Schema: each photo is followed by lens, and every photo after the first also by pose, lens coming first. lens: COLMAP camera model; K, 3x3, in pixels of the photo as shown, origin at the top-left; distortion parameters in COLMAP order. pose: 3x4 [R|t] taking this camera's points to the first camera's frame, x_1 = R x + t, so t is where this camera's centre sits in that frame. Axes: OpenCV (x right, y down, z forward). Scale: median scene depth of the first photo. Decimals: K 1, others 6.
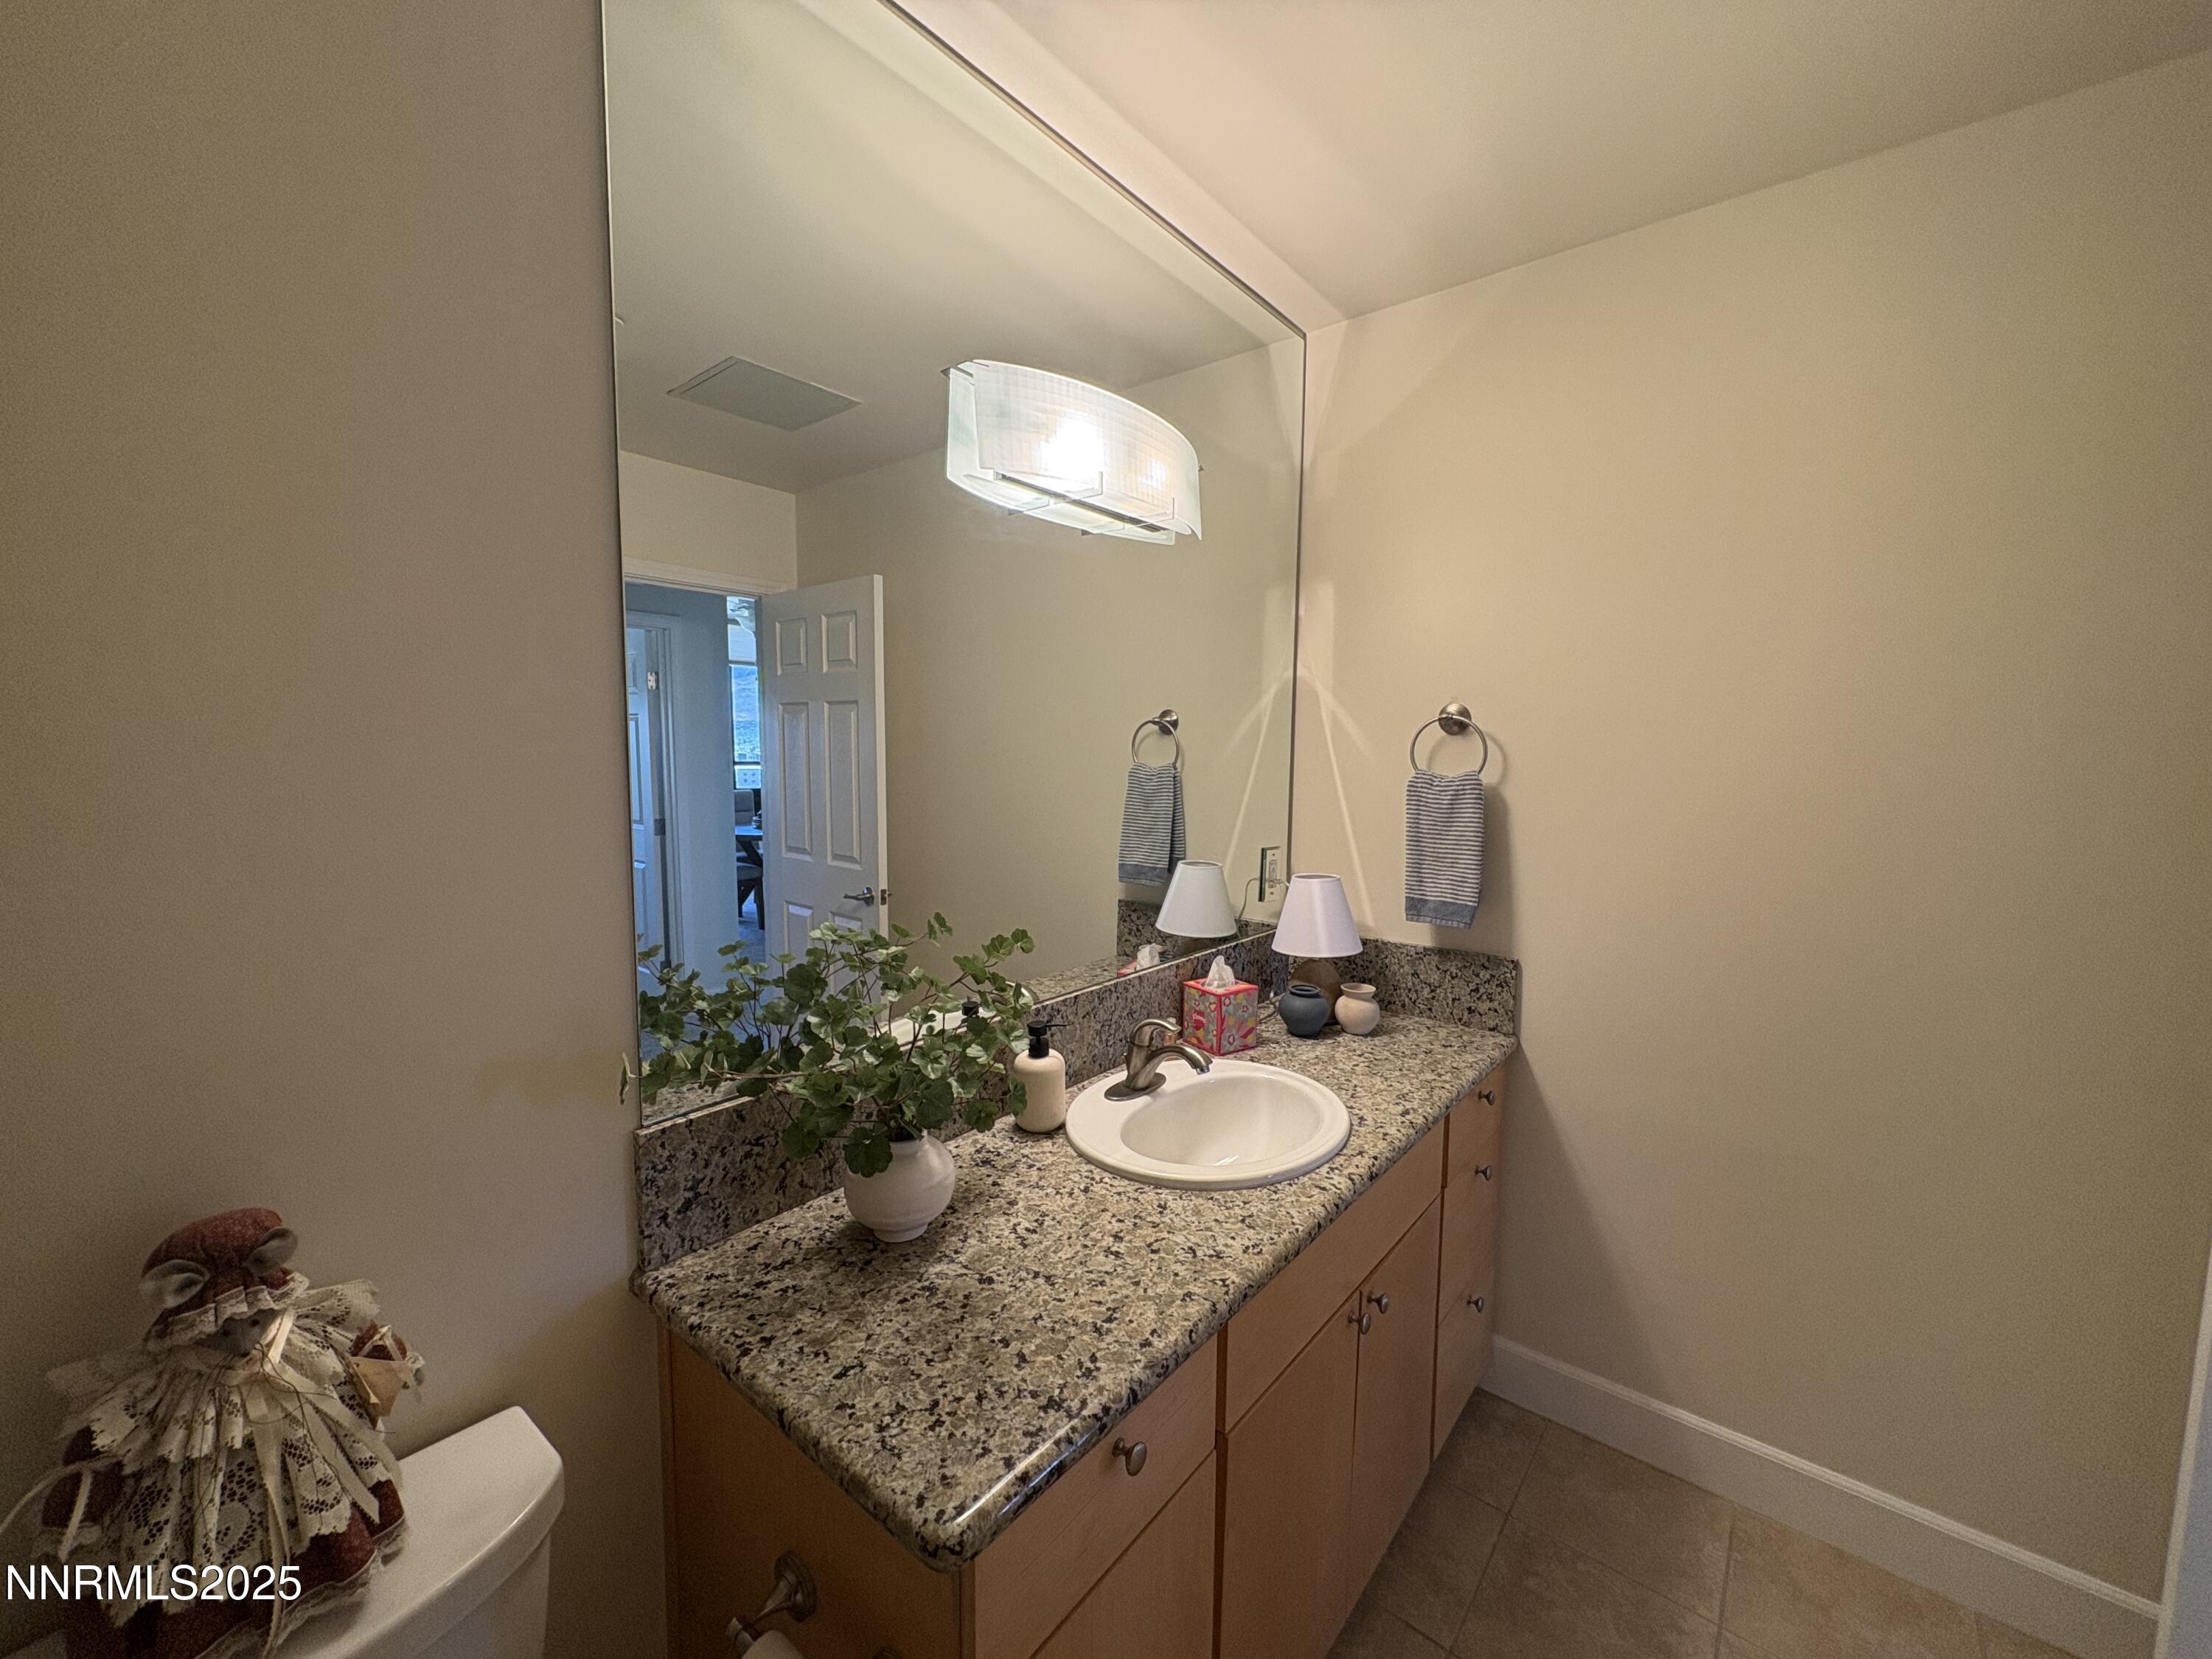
lens RADIAL K [[879.3, 0, 1105.3], [0, 879.3, 828.0], [0, 0, 1]] dist [-0.001411, -0.000136]
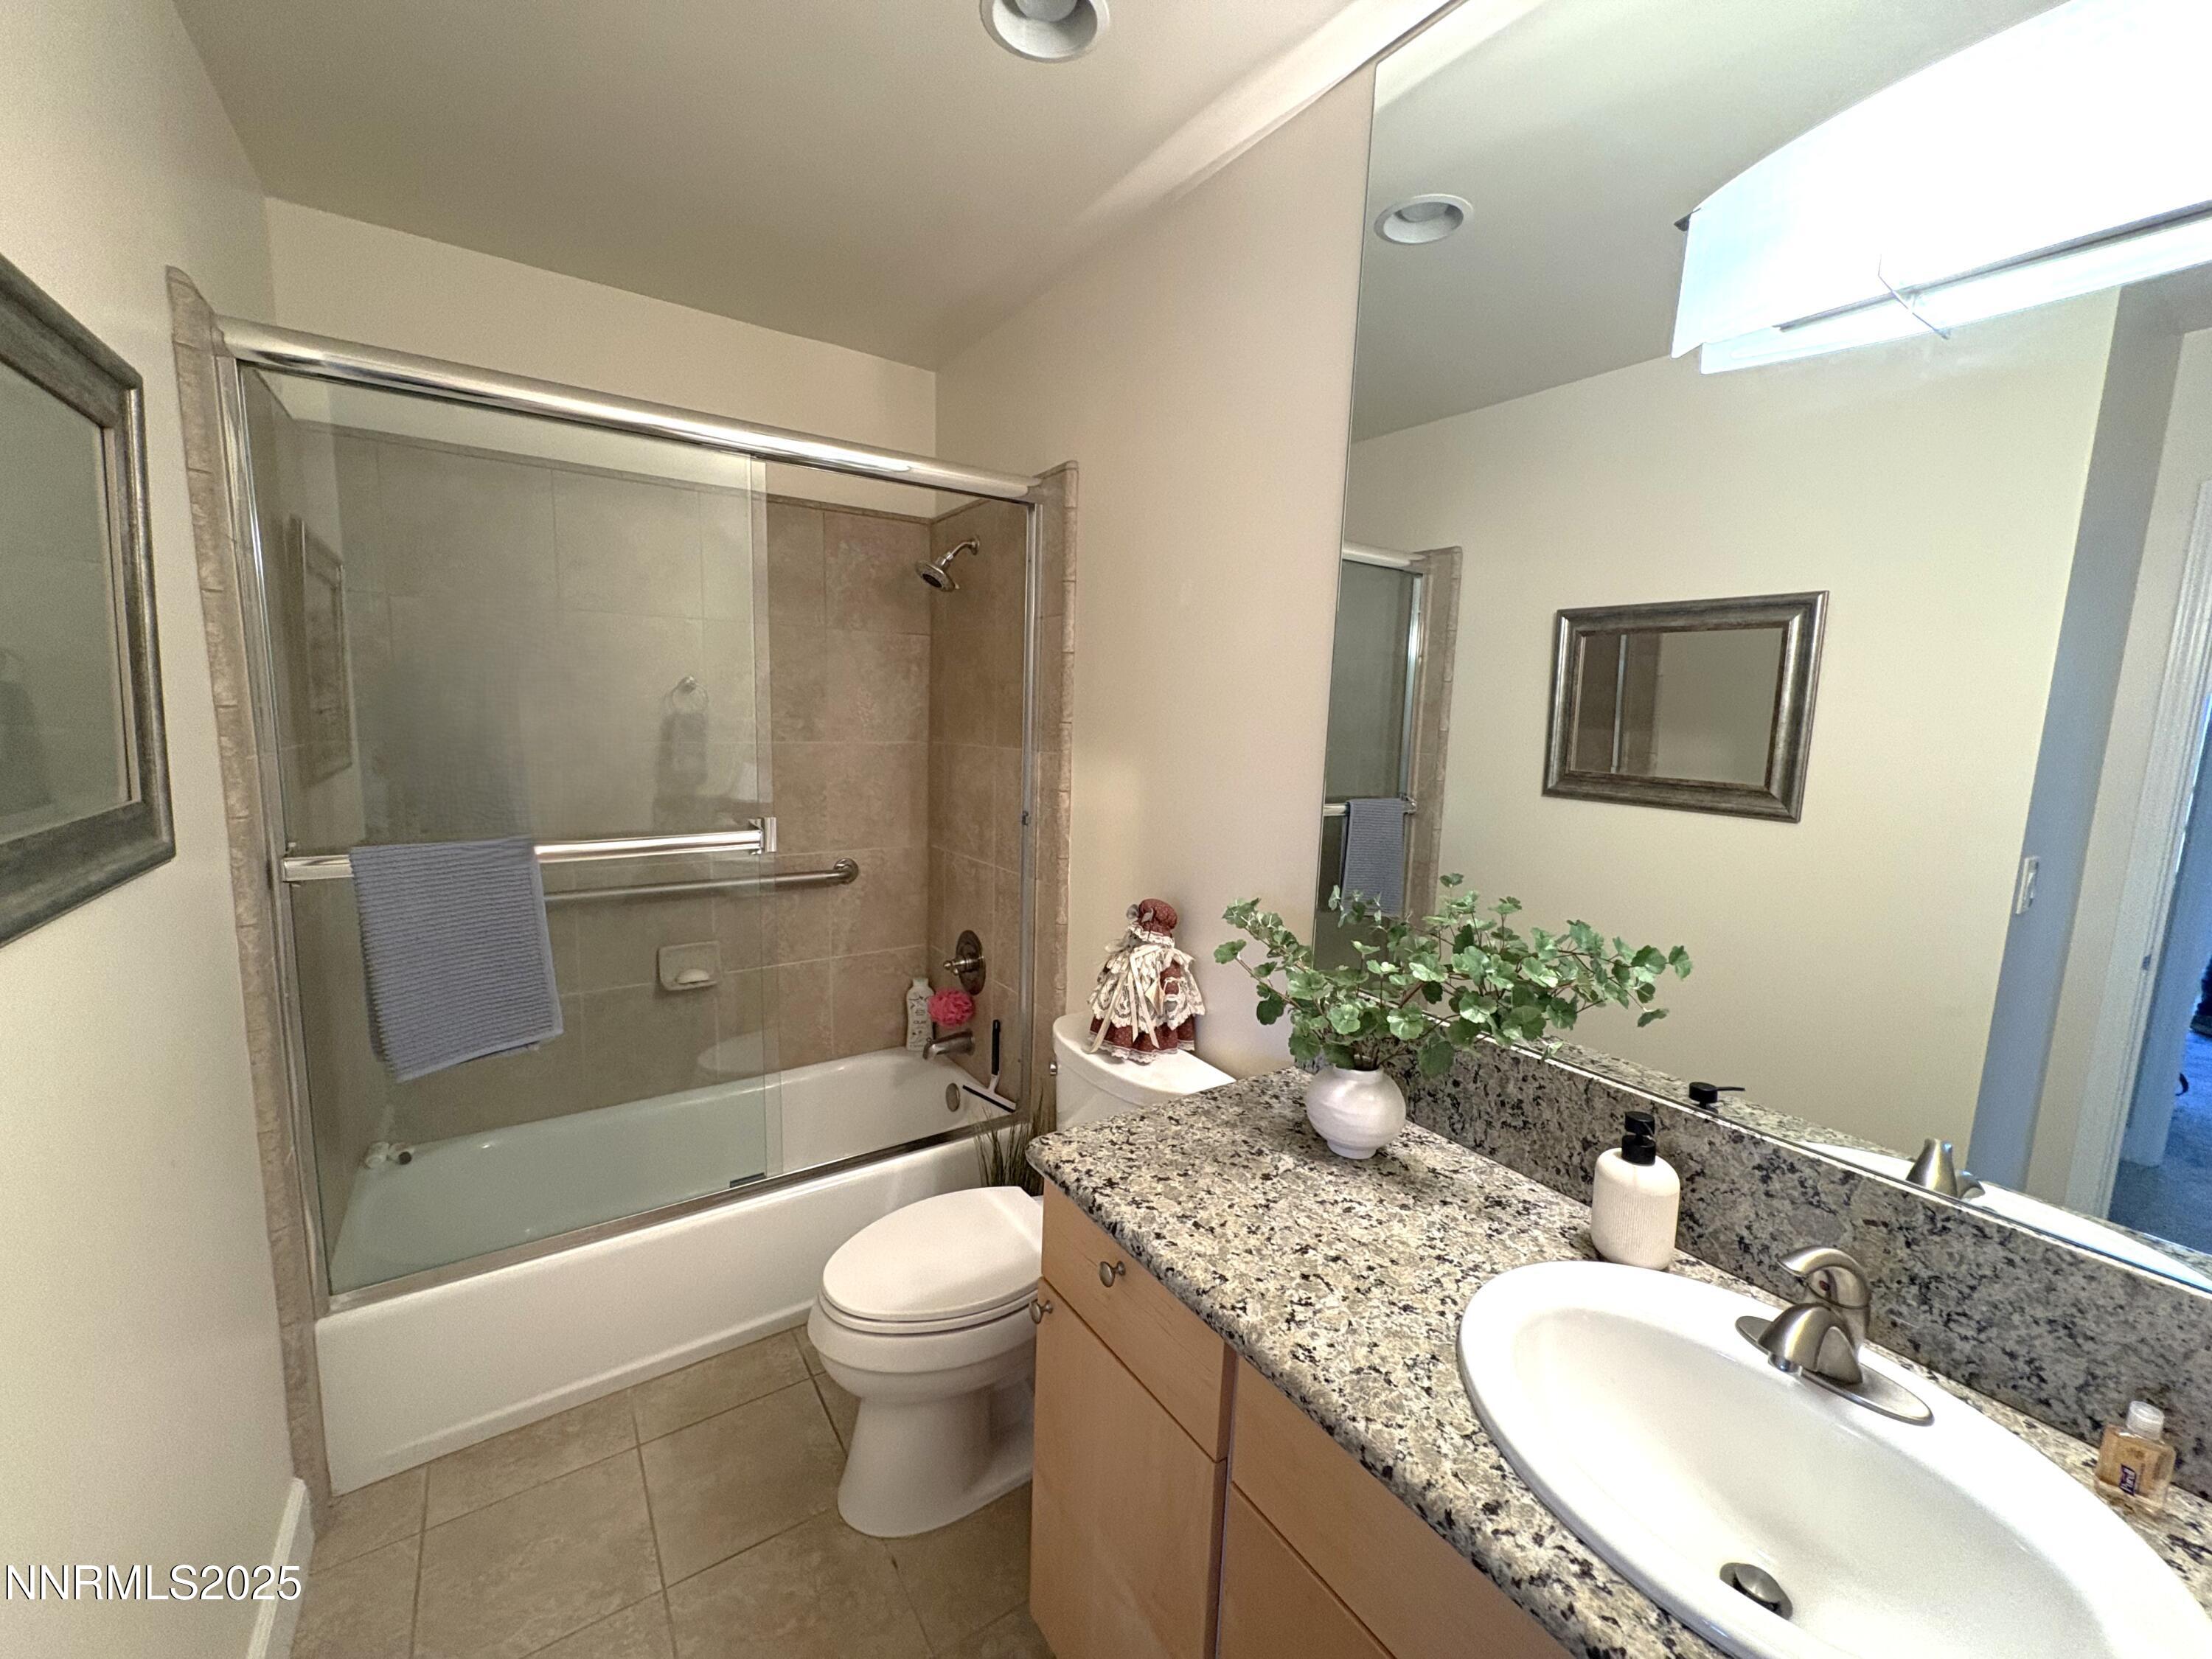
lens RADIAL K [[876.1, 0, 1106.7], [0, 876.1, 825.6], [0, 0, 1]] dist [-0.000025, 0.000310]
pose [[-0.277953, 0.107693, -0.954539, 0.705903], [-0.128599, 0.980579, 0.148077, -0.060377], [0.951948, 0.163911, -0.258705, 0.739060]]
